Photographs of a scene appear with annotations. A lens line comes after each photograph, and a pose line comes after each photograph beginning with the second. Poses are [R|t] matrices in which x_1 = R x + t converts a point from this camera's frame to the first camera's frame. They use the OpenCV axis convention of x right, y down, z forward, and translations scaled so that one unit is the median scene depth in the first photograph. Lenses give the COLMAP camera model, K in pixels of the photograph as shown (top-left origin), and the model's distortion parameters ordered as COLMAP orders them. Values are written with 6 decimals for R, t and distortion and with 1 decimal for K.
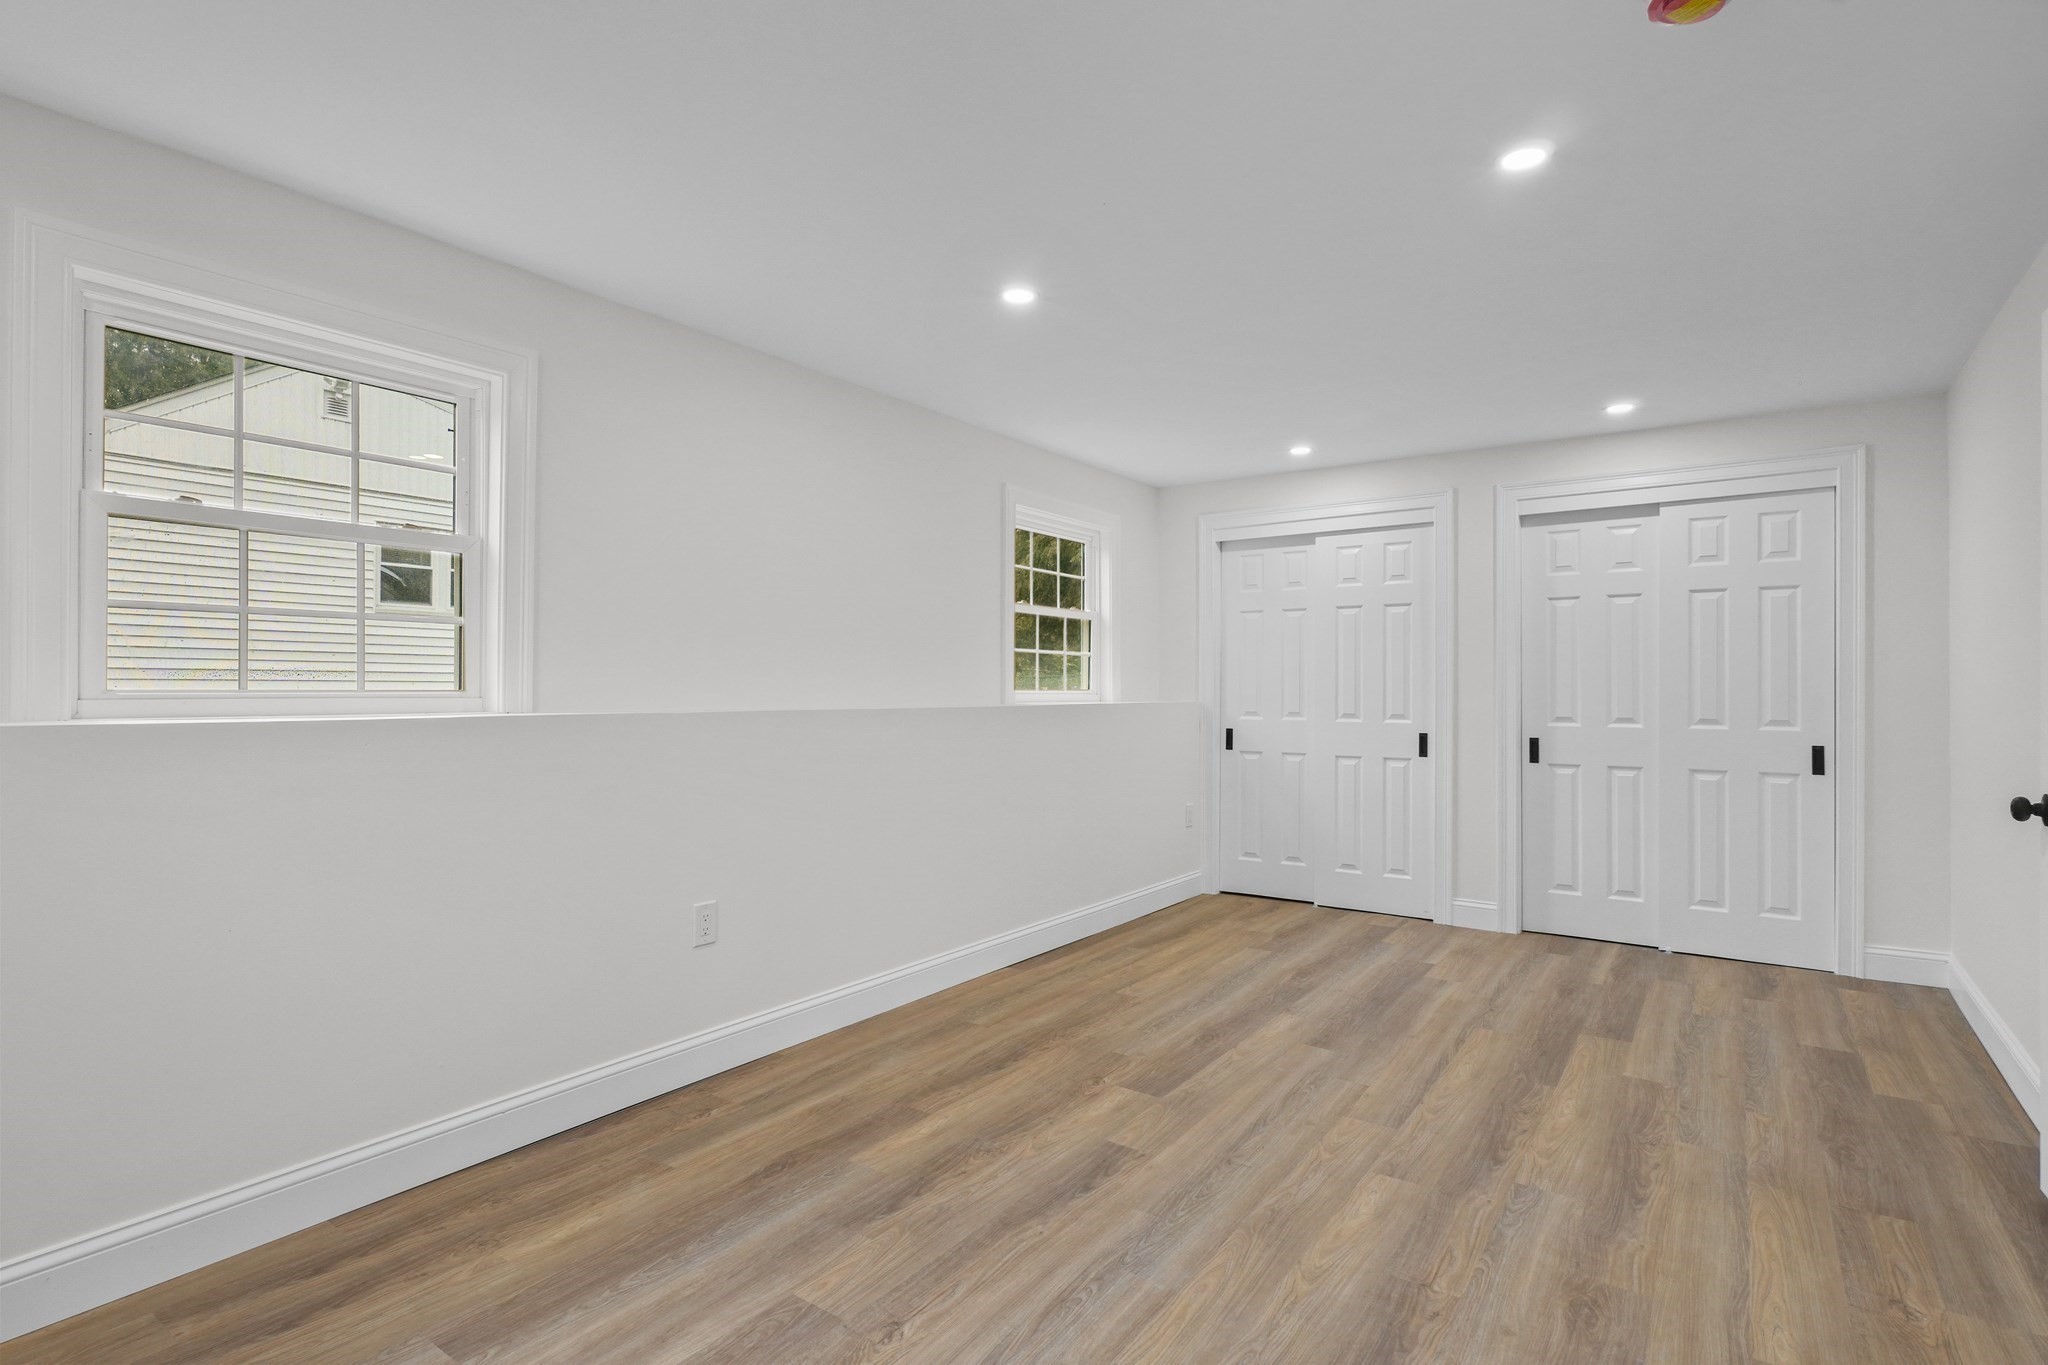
lens RADIAL K [[985.7, 0, 1027.5], [0, 985.7, 679.7], [0, 0, 1]] dist [-0.008587, 0.003627]
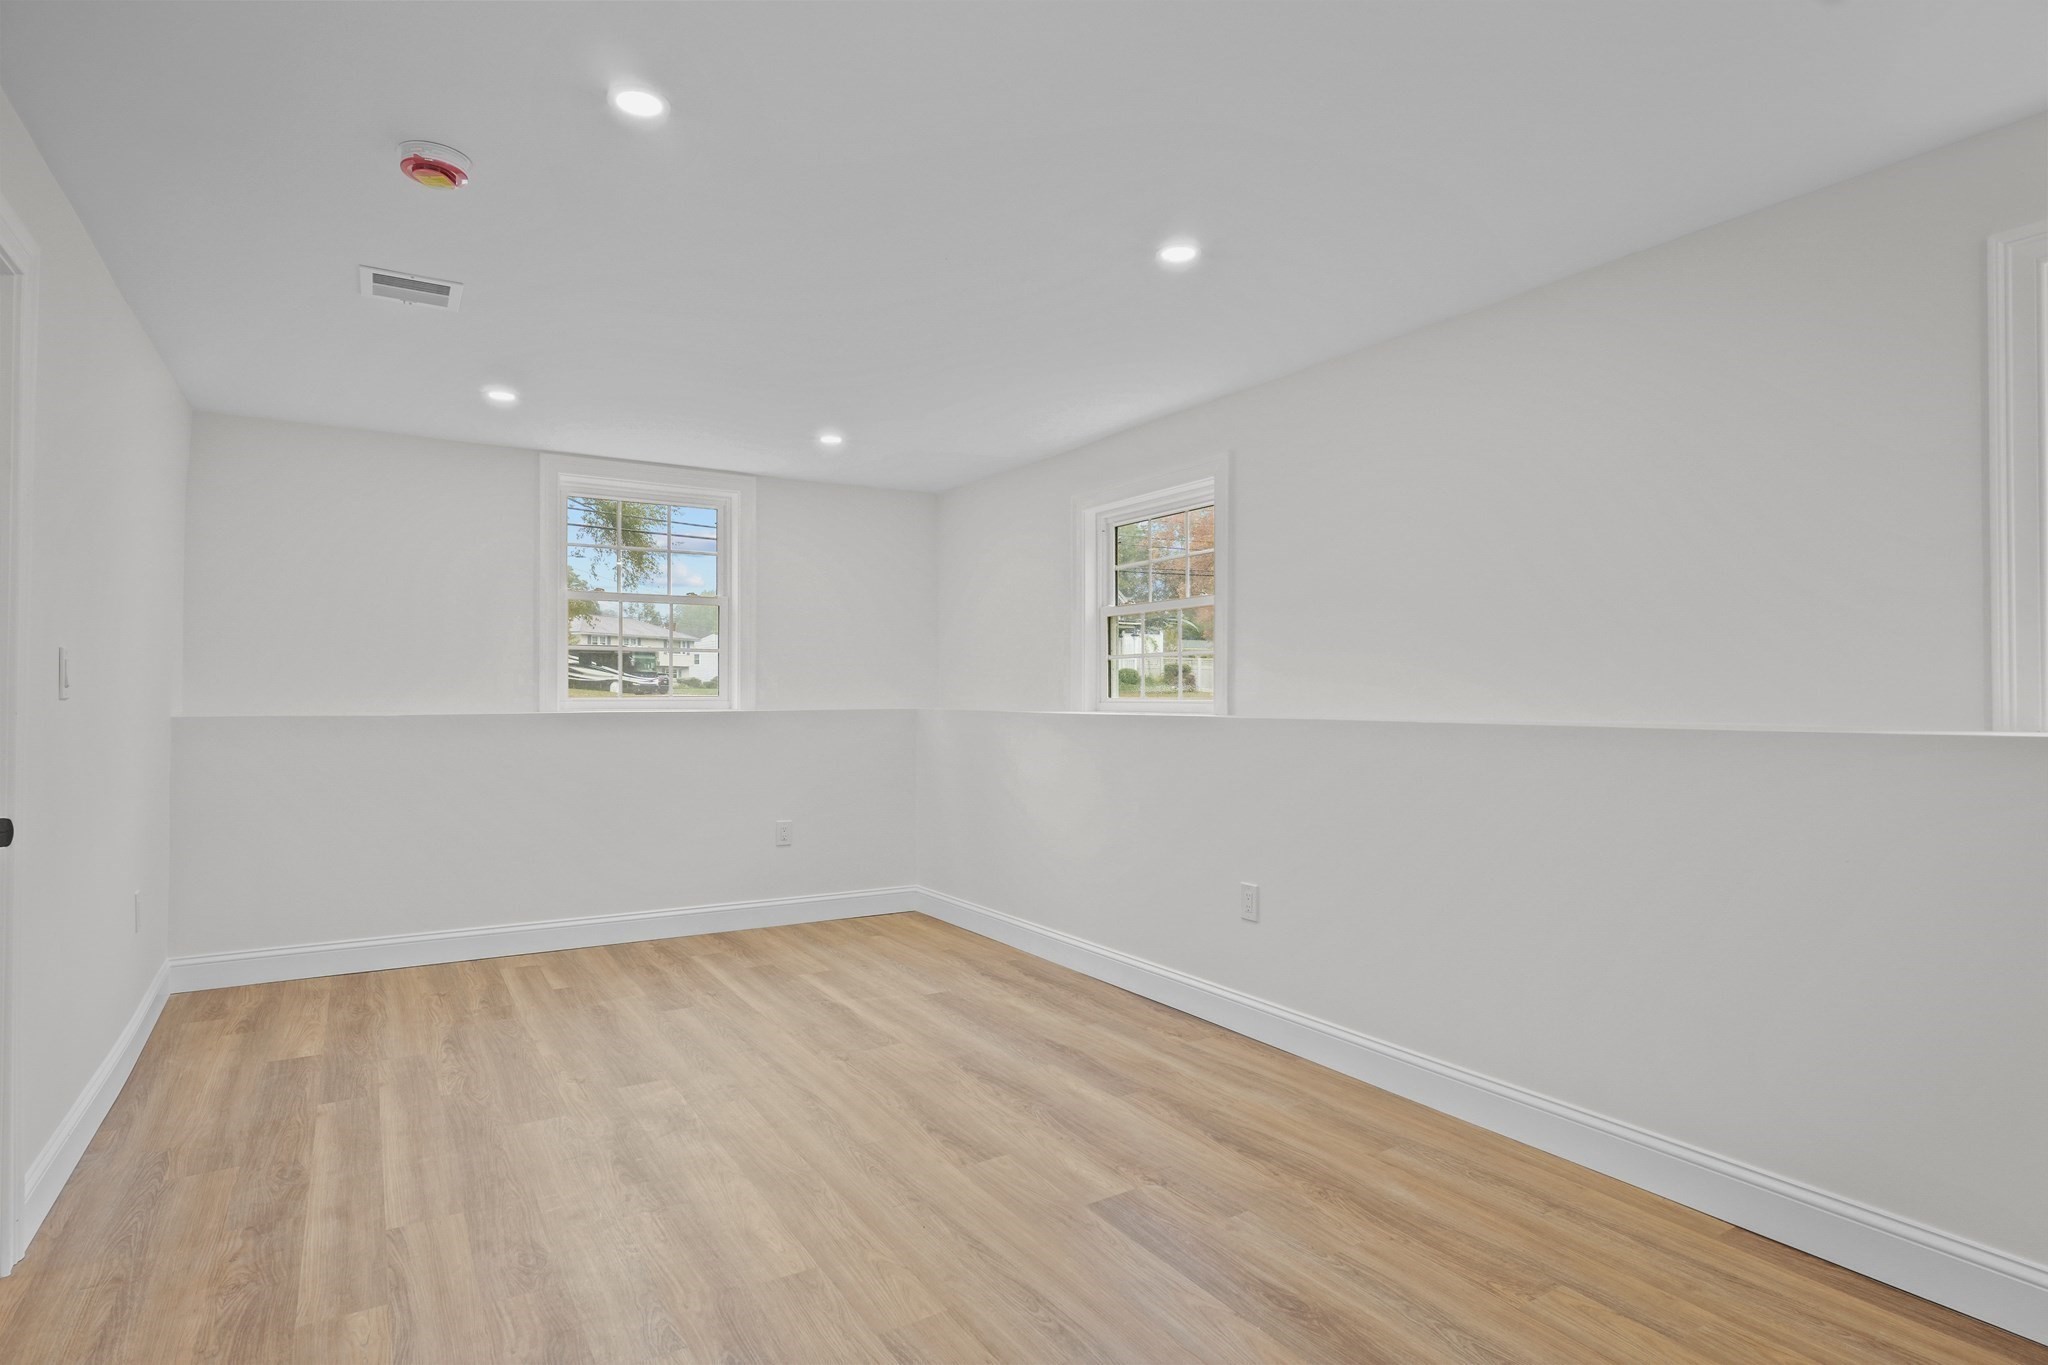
lens RADIAL K [[1043.4, 0, 1025.3], [0, 1043.4, 693.9], [0, 0, 1]] dist [-0.007016, 0.002328]
pose [[-0.366924, -0.003038, -0.930246, 0.979181], [0.007910, 0.999948, -0.006386, 0.012039], [0.930217, -0.009702, -0.366881, 1.314332]]
